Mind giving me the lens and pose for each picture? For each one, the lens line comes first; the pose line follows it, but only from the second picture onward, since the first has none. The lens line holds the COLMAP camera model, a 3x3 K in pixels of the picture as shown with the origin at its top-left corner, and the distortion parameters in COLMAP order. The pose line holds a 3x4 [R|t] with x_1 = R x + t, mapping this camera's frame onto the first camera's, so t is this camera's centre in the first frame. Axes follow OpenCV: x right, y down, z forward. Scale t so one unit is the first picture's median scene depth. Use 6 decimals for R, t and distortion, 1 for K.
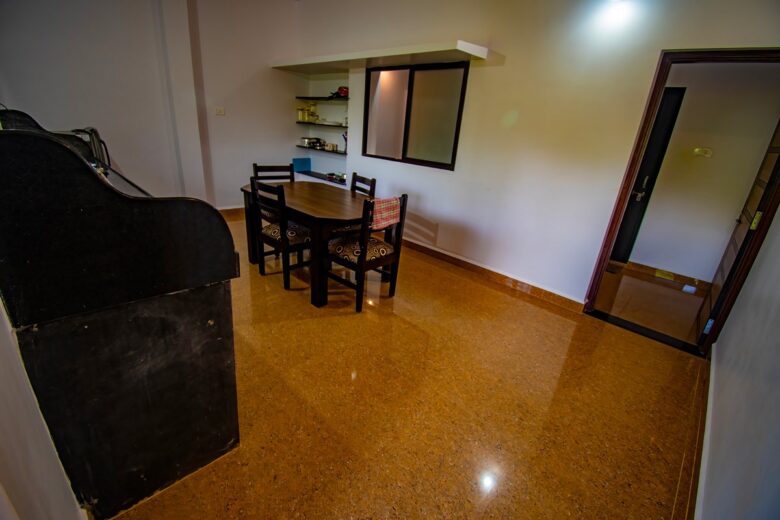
lens RADIAL K [[346.6, 0, 390.0], [0, 346.6, 260.0], [0, 0, 1]] dist [0.013058, -0.019681]
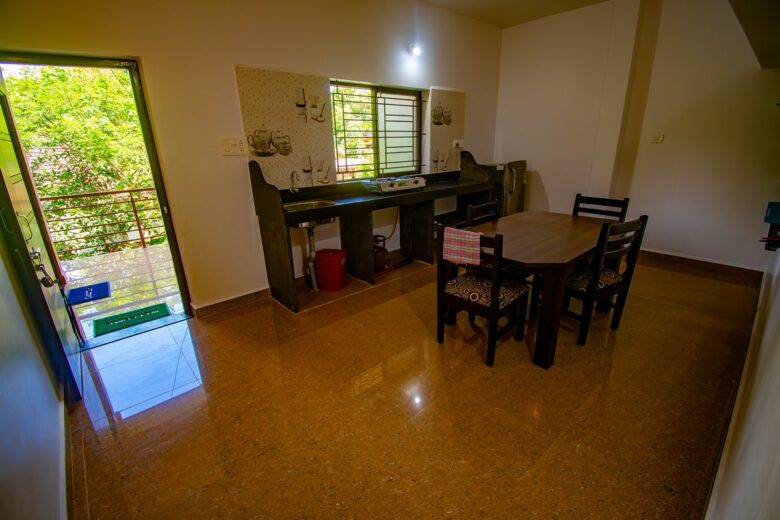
lens RADIAL K [[346.6, 0, 390.0], [0, 346.6, 260.0], [0, 0, 1]] dist [0.013058, -0.019681]
pose [[-0.085497, 0.239642, -0.967089, 0.854637], [-0.335903, 0.906885, 0.254420, -0.271871], [0.938008, 0.346601, 0.002961, 0.869709]]
